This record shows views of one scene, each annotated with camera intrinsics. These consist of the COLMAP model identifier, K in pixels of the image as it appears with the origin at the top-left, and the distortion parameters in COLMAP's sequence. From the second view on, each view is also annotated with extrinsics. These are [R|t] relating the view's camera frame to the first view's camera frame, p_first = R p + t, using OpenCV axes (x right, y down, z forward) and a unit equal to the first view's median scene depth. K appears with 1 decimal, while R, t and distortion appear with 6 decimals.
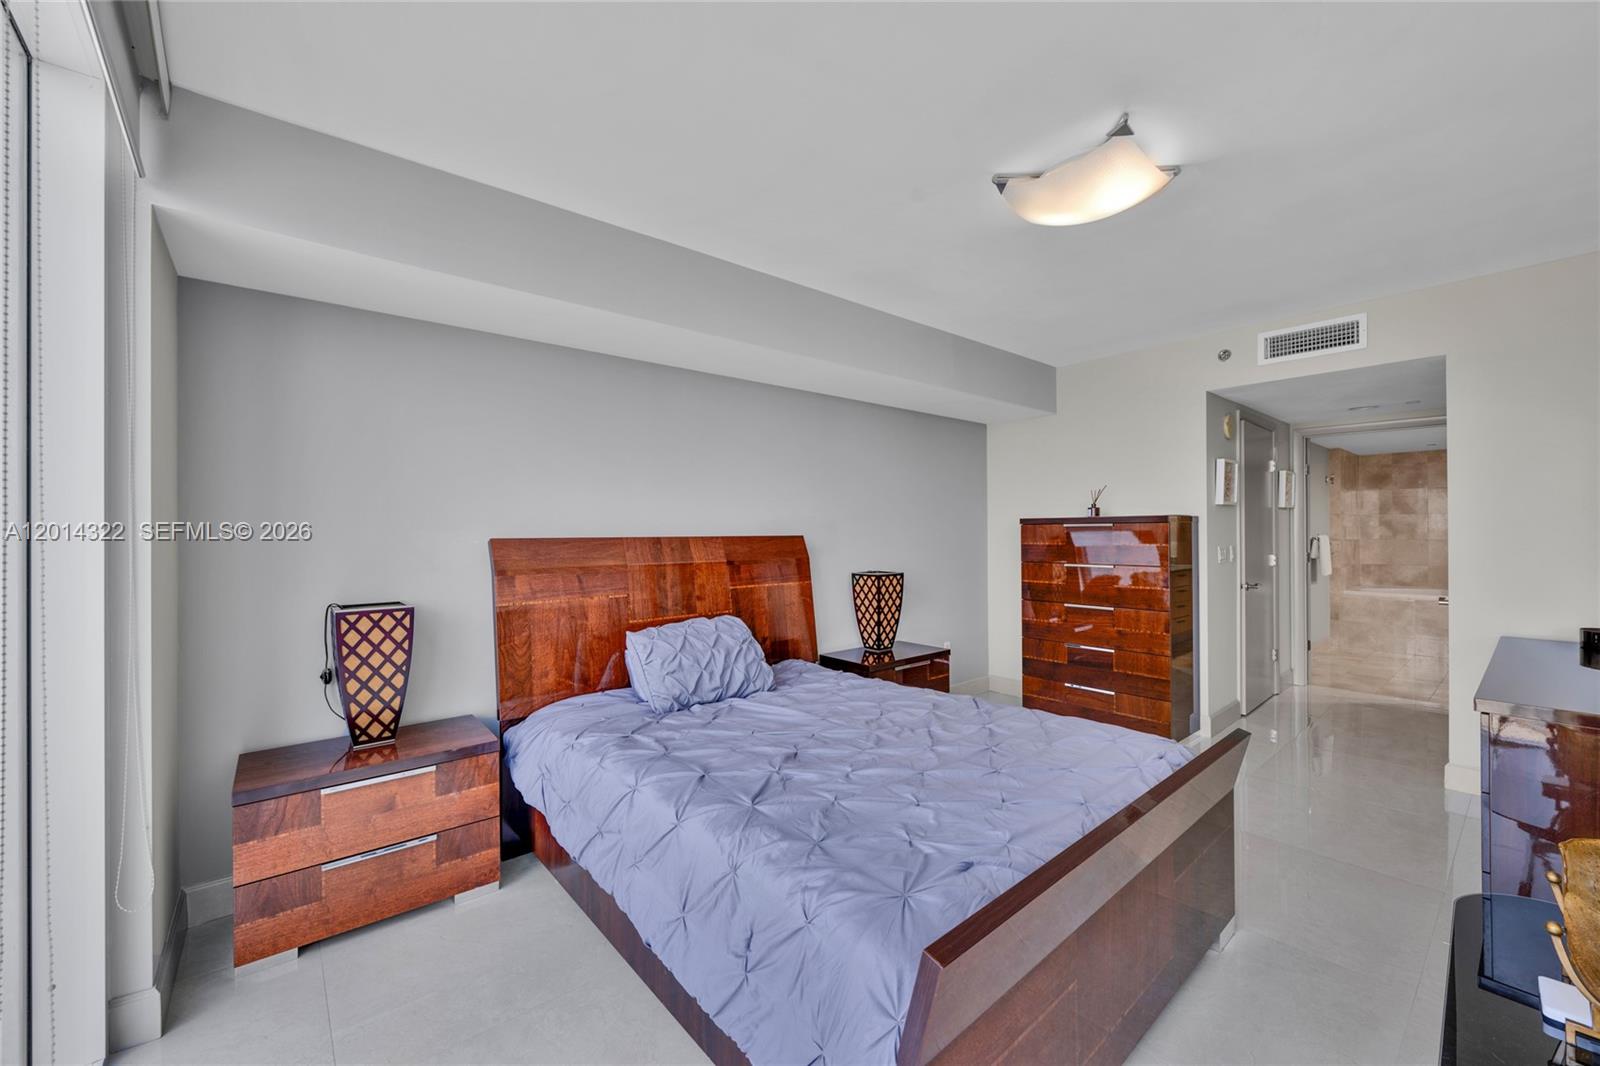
lens RADIAL K [[634.6, 0, 793.7], [0, 634.6, 531.9], [0, 0, 1]] dist [0.000322, 0.000144]
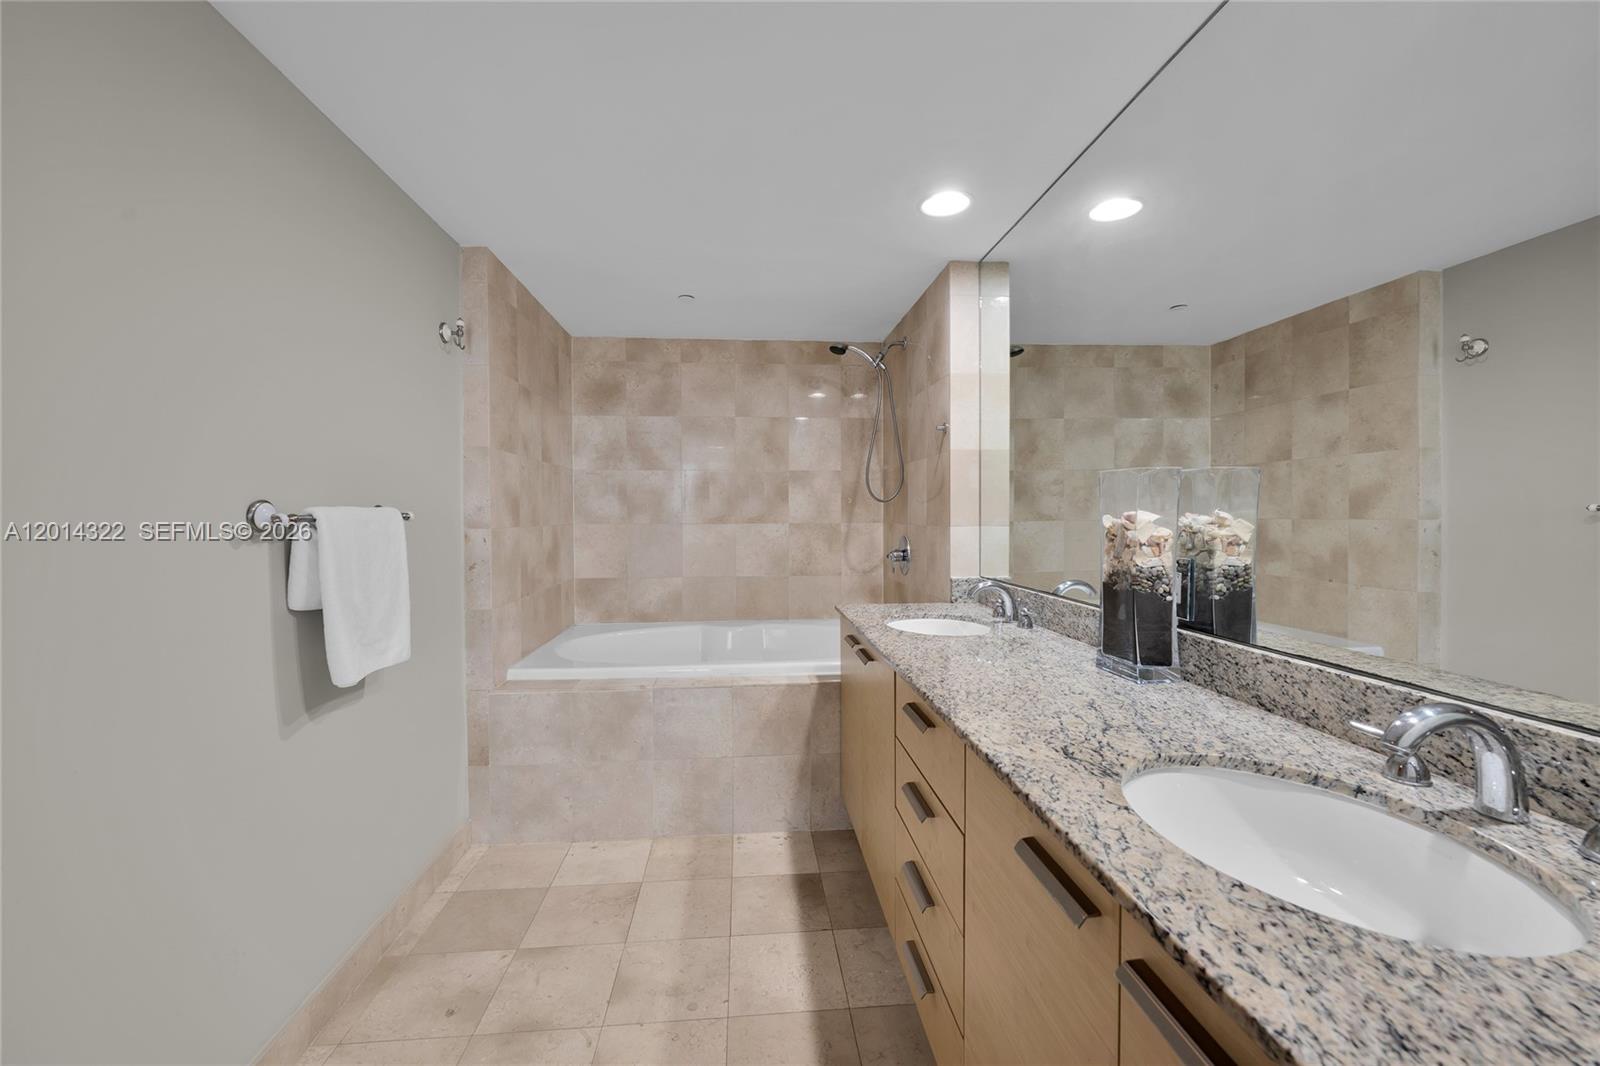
lens RADIAL K [[634.6, 0, 796.0], [0, 634.6, 529.9], [0, 0, 1]] dist [0.000322, 0.000144]
pose [[0.579558, -0.013894, 0.814812, 0.641010], [0.000770, 0.999864, 0.016502, 0.008680], [-0.814930, -0.008937, 0.579490, 0.634928]]
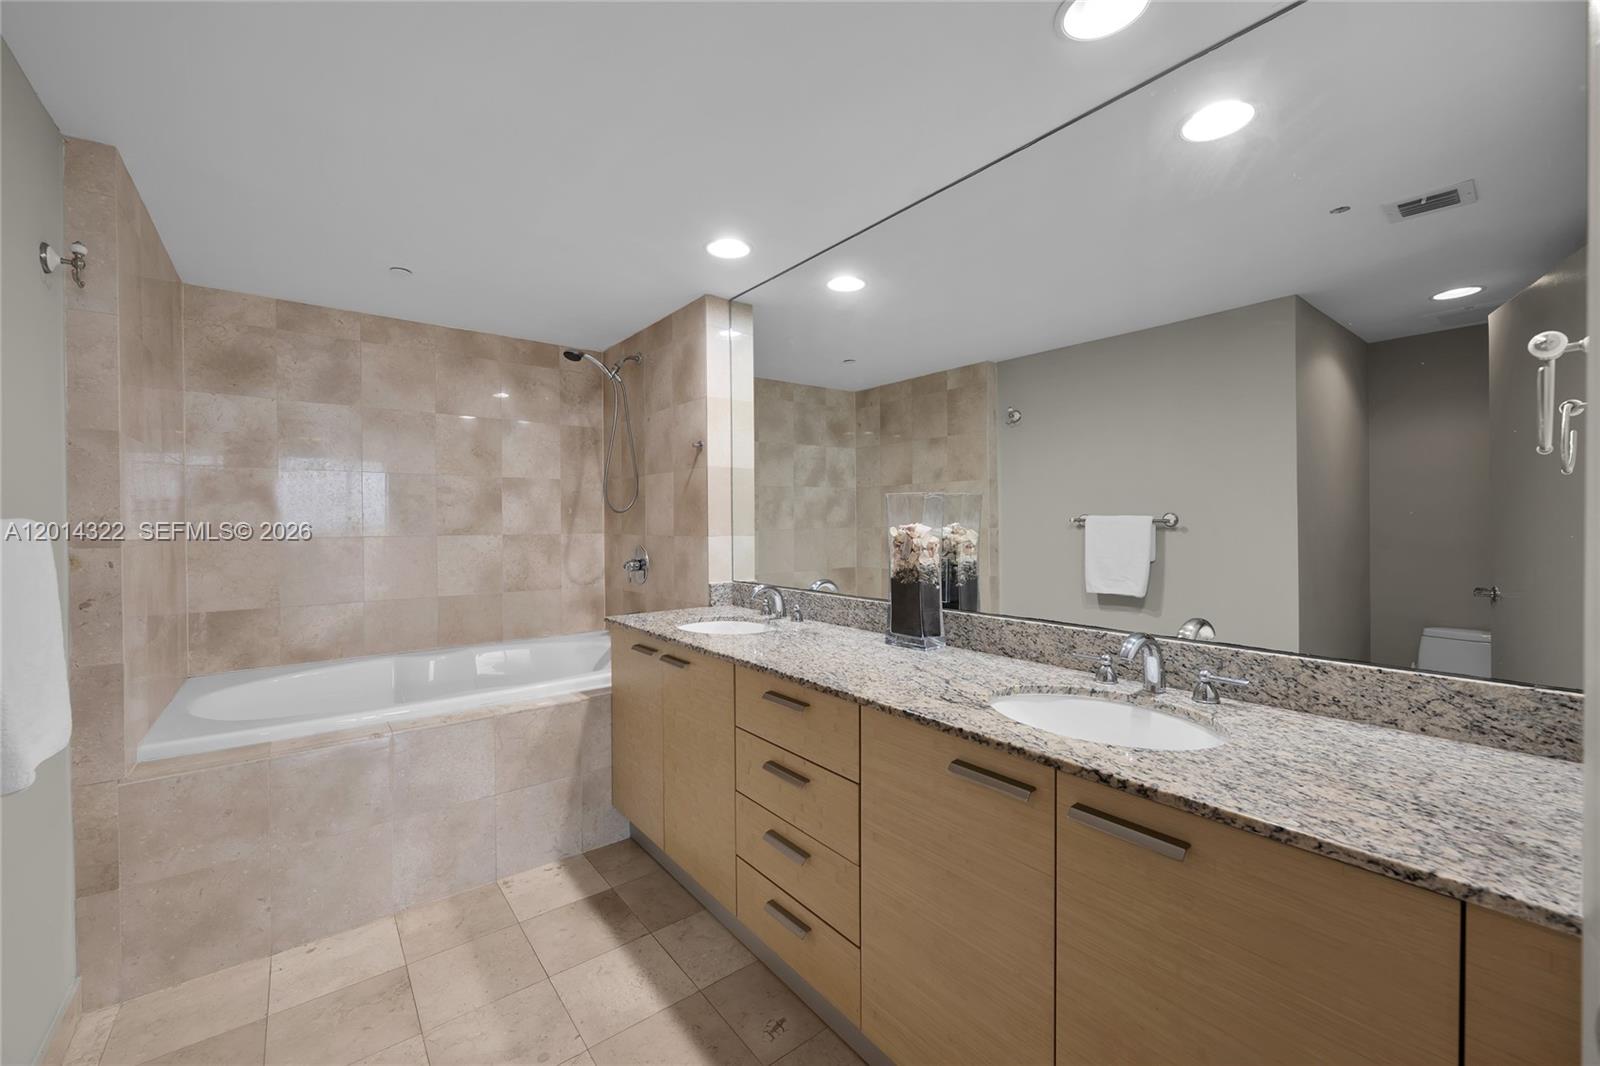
lens RADIAL K [[634.6, 0, 794.9], [0, 634.6, 530.0], [0, 0, 1]] dist [0.000322, 0.000144]
pose [[0.039141, -0.005085, 0.999221, 0.598417], [0.005336, 0.999974, 0.004880, 0.007199], [-0.999219, 0.005140, 0.039167, 0.698134]]
